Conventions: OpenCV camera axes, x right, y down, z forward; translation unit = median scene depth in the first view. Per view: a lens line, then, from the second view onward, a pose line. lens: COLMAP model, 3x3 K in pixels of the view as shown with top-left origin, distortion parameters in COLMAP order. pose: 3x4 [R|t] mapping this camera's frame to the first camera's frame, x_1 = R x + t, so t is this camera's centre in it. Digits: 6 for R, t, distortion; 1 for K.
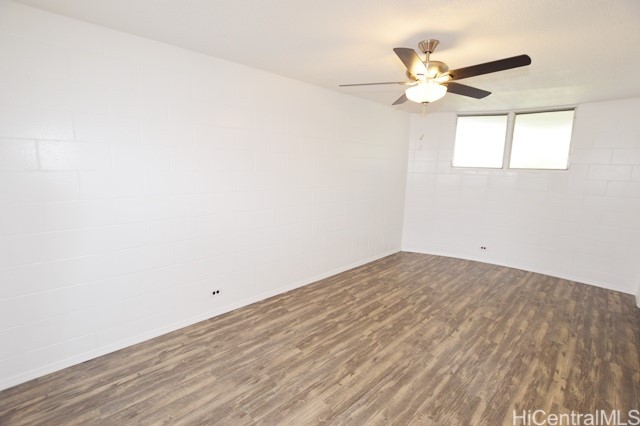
lens RADIAL K [[284.1, 0, 317.3], [0, 284.1, 212.0], [0, 0, 1]] dist [-0.033571, 0.003715]
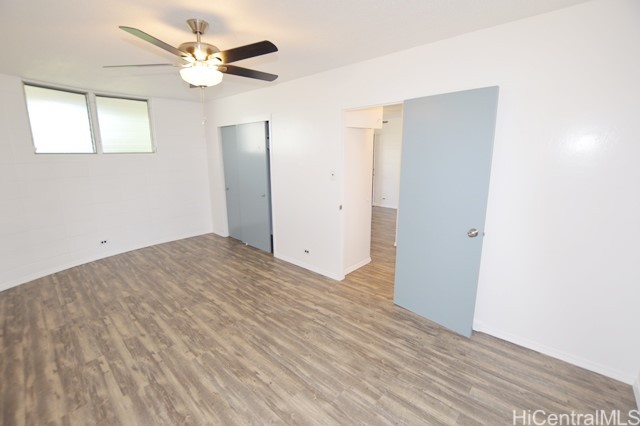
lens RADIAL K [[284.1, 0, 316.0], [0, 284.1, 213.1], [0, 0, 1]] dist [-0.033571, 0.003715]
pose [[-0.062486, -0.225470, 0.972244, -0.556646], [0.165184, 0.958377, 0.232871, -0.106294], [-0.984281, 0.175150, -0.022642, 0.586526]]
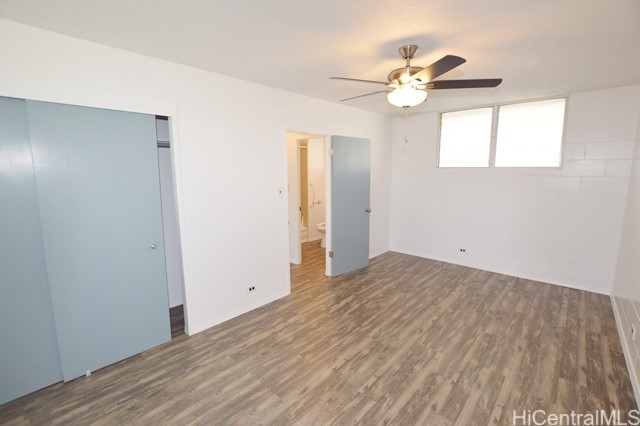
lens RADIAL K [[284.1, 0, 318.1], [0, 284.1, 211.7], [0, 0, 1]] dist [-0.033571, 0.003715]
pose [[-0.997694, -0.008706, -0.067312, 0.631142], [-0.028621, 0.953220, 0.300919, -0.266328], [0.061544, 0.302151, -0.951271, 1.701419]]
